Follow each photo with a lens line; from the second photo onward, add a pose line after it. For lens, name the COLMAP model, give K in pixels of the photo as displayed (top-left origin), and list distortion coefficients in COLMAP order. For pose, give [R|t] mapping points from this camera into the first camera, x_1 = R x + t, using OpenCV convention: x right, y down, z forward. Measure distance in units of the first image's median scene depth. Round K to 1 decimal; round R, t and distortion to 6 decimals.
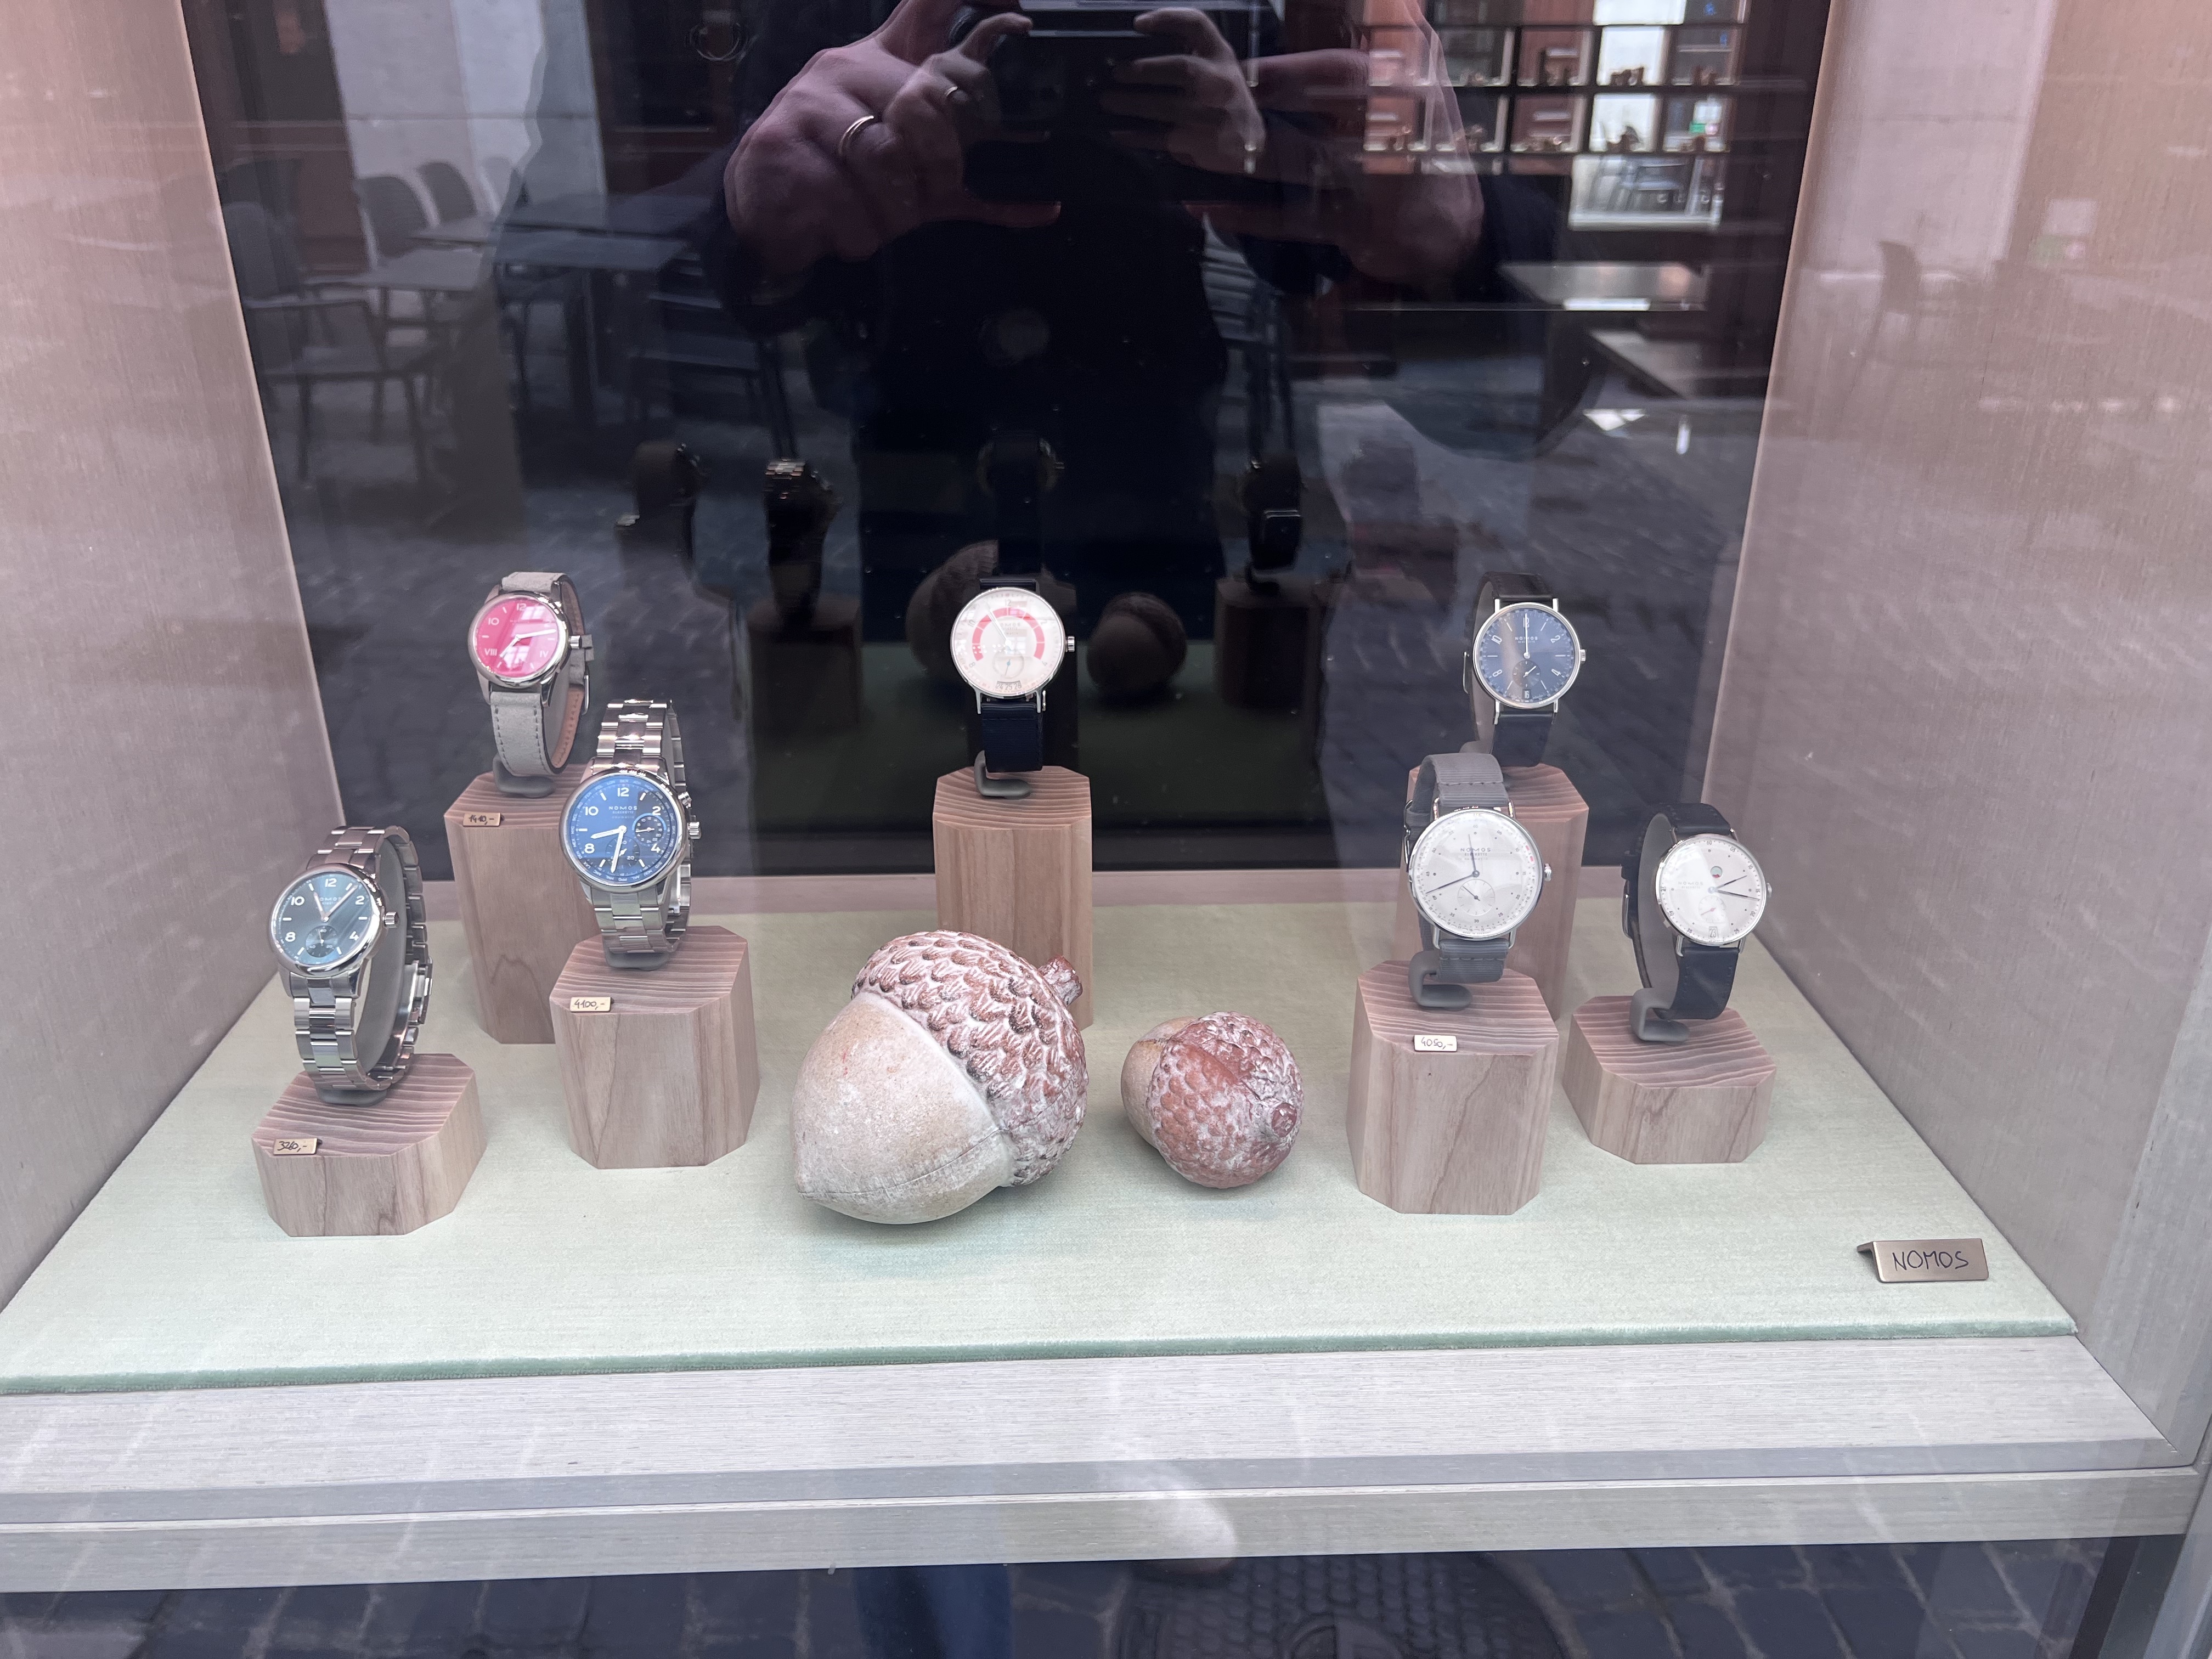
lens RADIAL K [[1652.6, 0, 1106.6], [0, 1652.6, 823.6], [0, 0, 1]] dist [0.052905, -0.001729]
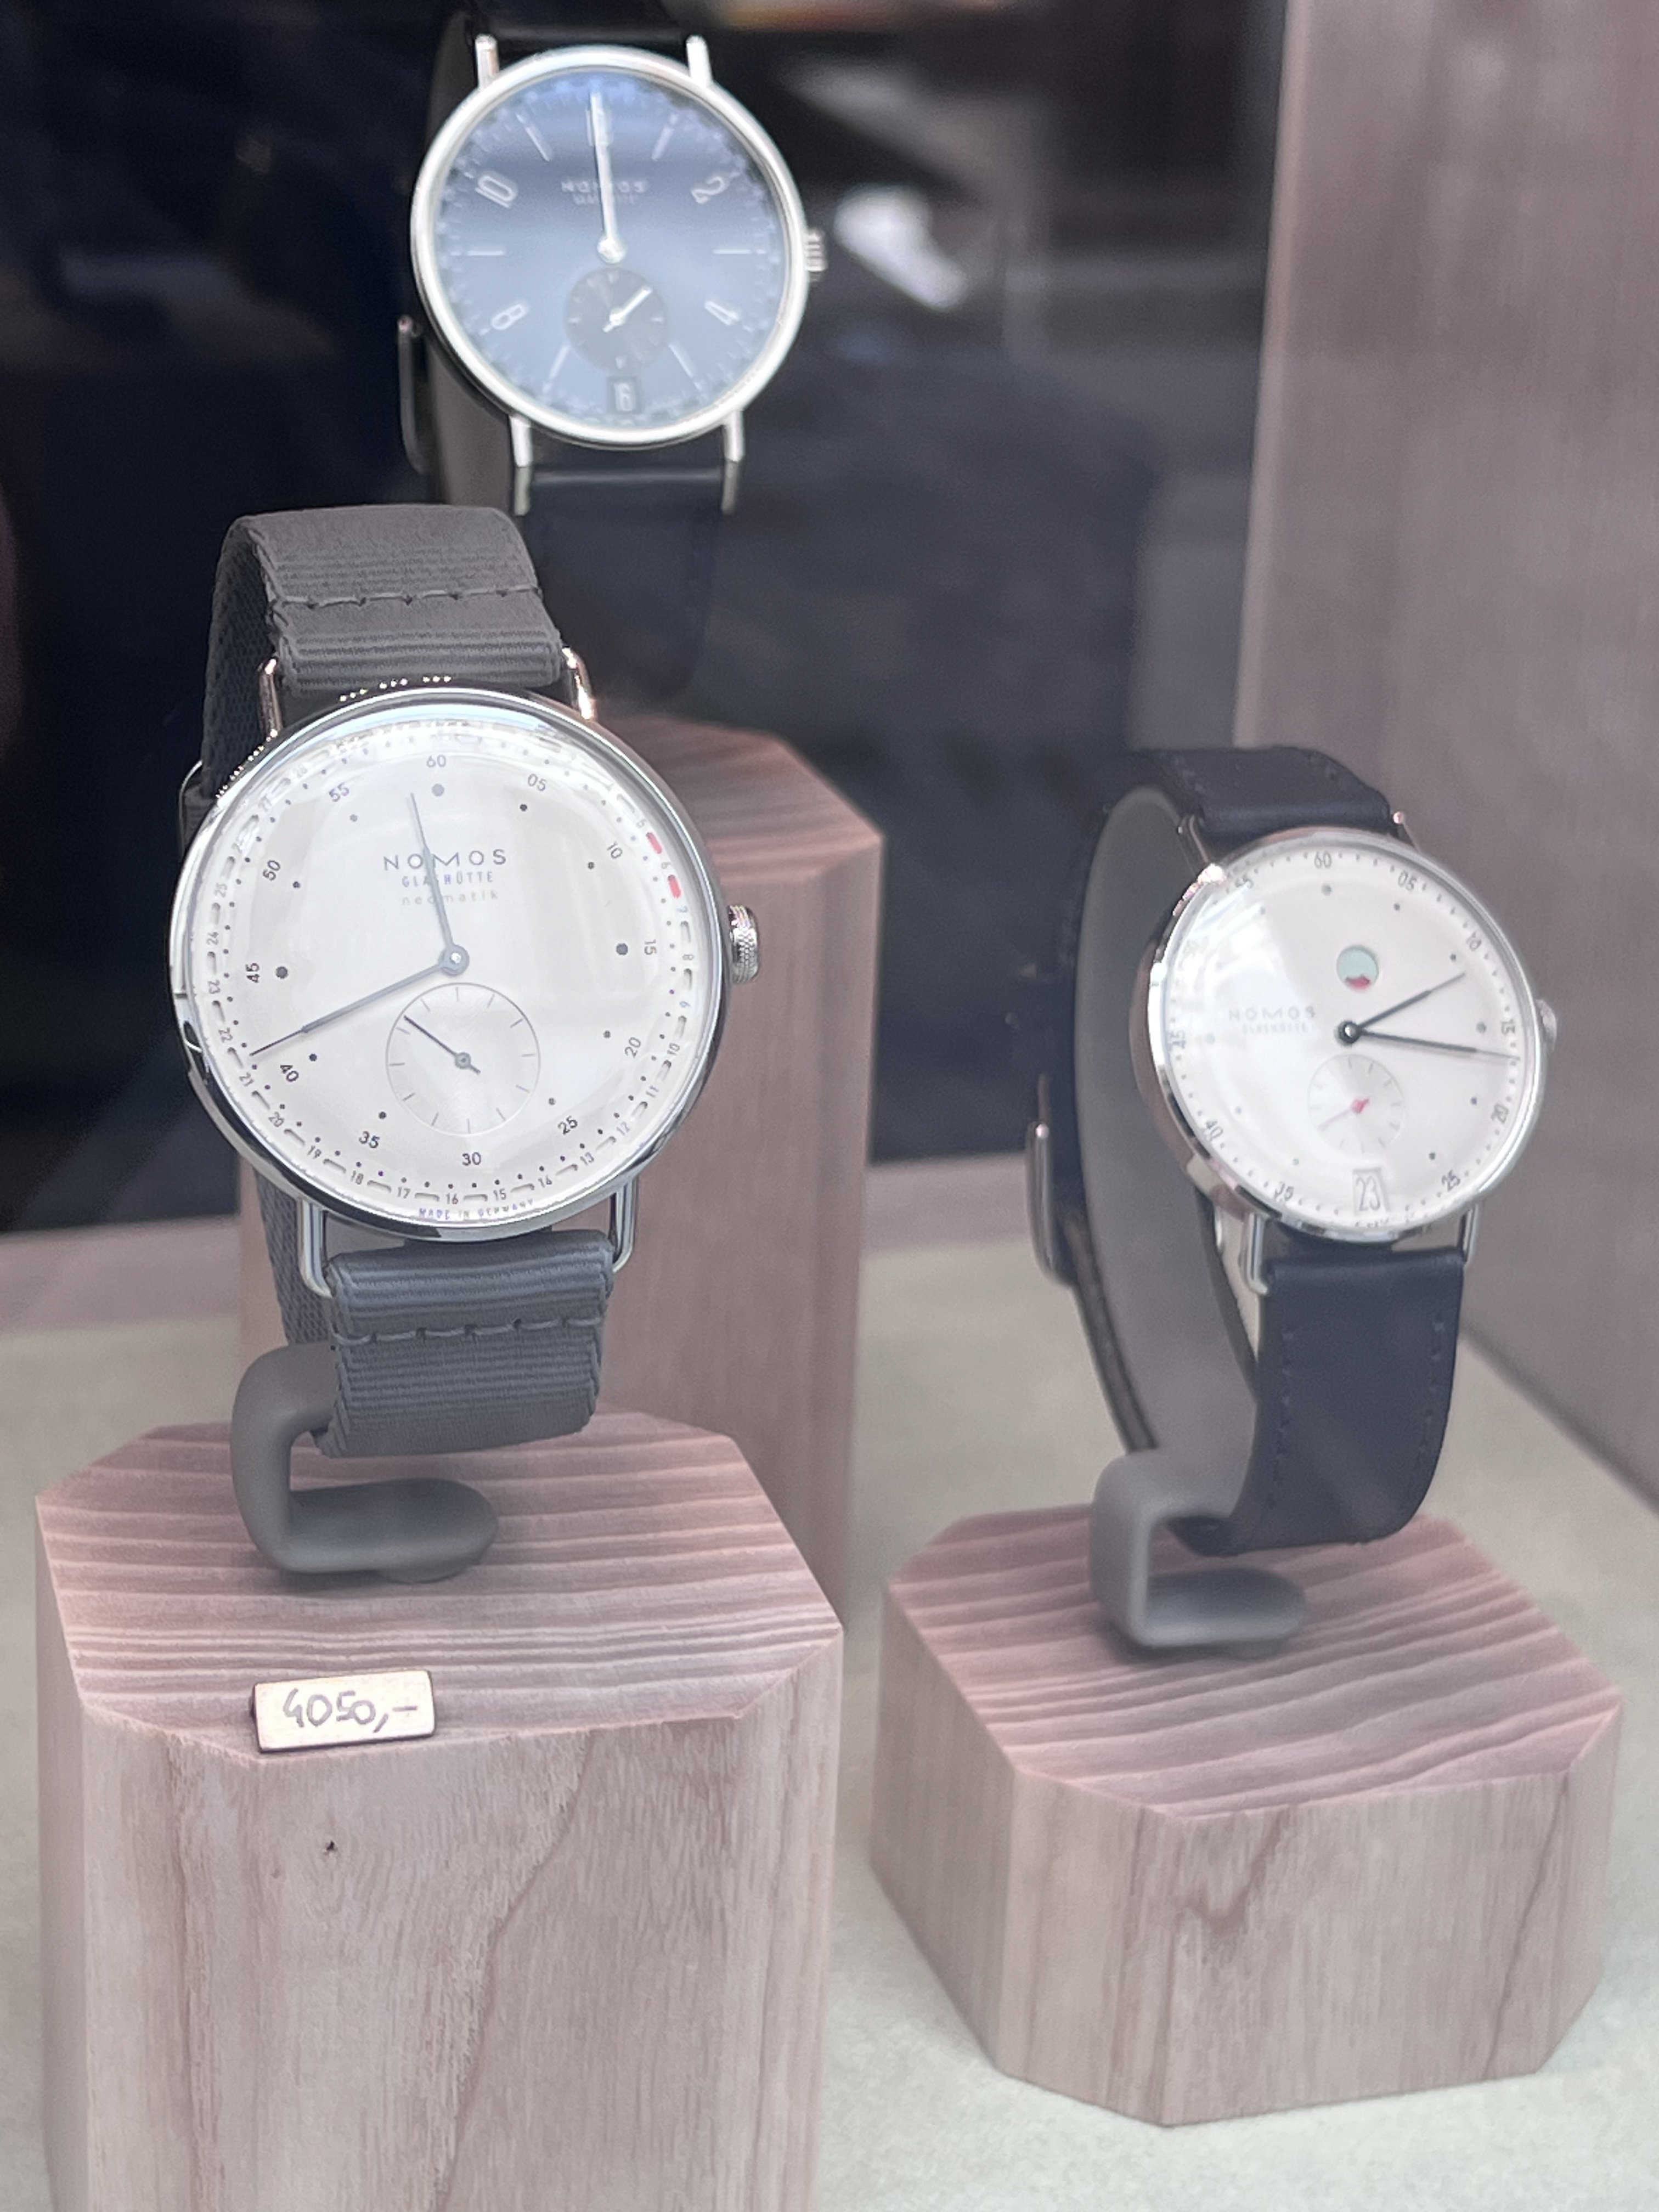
lens RADIAL K [[4247.8, 0, 833.5], [0, 4247.8, 1106.2], [0, 0, 1]] dist [0.116272, 0.000000]
pose [[0.960163, -0.059943, 0.272935, 0.099782], [0.081219, 0.994420, -0.067322, 0.089077], [-0.267376, 0.086807, 0.959674, 0.373259]]
